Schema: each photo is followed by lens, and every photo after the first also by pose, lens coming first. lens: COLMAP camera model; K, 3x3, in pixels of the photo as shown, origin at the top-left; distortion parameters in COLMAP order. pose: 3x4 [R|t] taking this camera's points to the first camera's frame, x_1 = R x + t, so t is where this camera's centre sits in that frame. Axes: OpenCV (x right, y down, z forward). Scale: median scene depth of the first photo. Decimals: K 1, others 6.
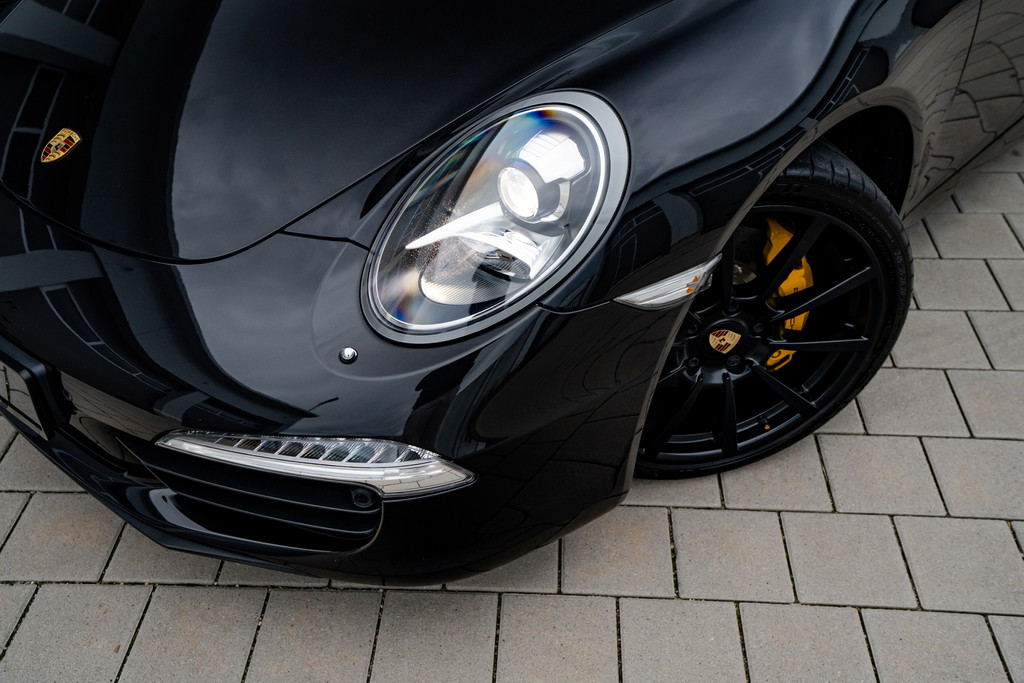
lens RADIAL K [[985.5, 0, 512.0], [0, 985.5, 341.5], [0, 0, 1]] dist [0.095827, 0.012498]
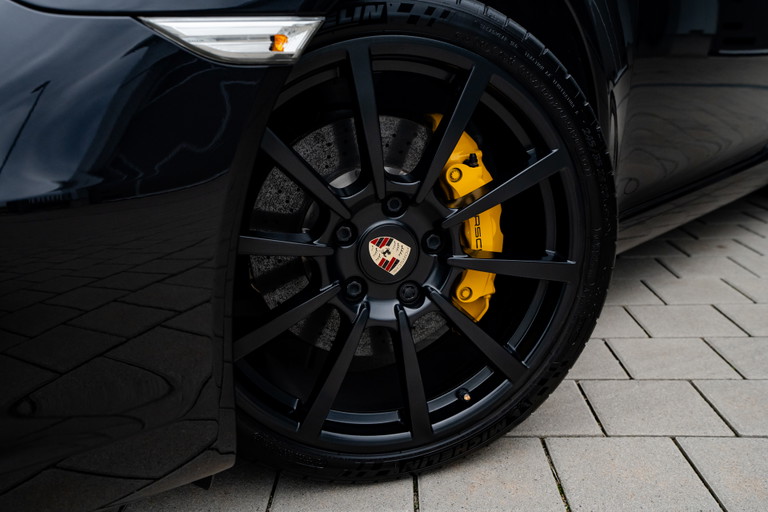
lens RADIAL K [[739.1, 0, 384.0], [0, 739.1, 256.0], [0, 0, 1]] dist [0.095827, 0.012498]
pose [[0.999317, -0.017596, 0.032489, 0.171169], [0.029509, 0.909236, -0.415233, 0.214588], [-0.022233, 0.415908, 0.909135, 0.426288]]
